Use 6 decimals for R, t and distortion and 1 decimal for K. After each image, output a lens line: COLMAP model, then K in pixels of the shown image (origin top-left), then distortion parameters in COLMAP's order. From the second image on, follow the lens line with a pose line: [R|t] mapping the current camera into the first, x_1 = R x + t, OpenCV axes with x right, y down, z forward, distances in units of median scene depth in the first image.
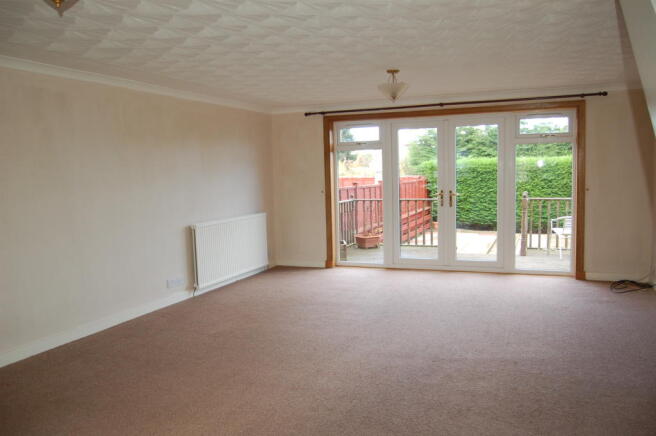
lens RADIAL K [[504.3, 0, 326.8], [0, 504.3, 217.8], [0, 0, 1]] dist [-0.046677, -0.003497]
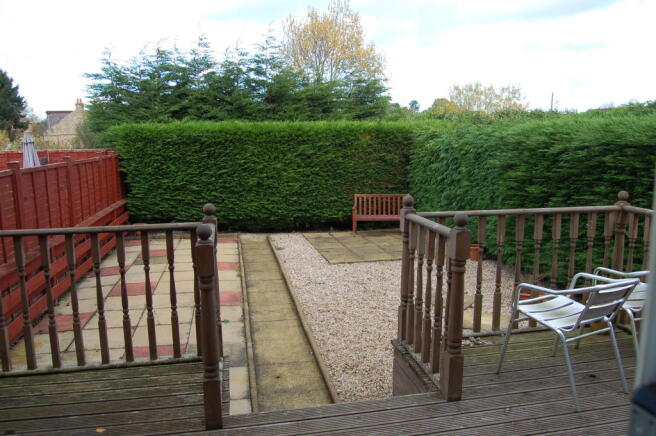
lens RADIAL K [[504.3, 0, 327.2], [0, 504.3, 221.5], [0, 0, 1]] dist [-0.046677, -0.003497]
pose [[0.837934, -0.076171, 0.540430, 0.076814], [0.042111, 0.996284, 0.075127, -0.030777], [-0.544144, -0.040193, 0.838028, 0.348249]]
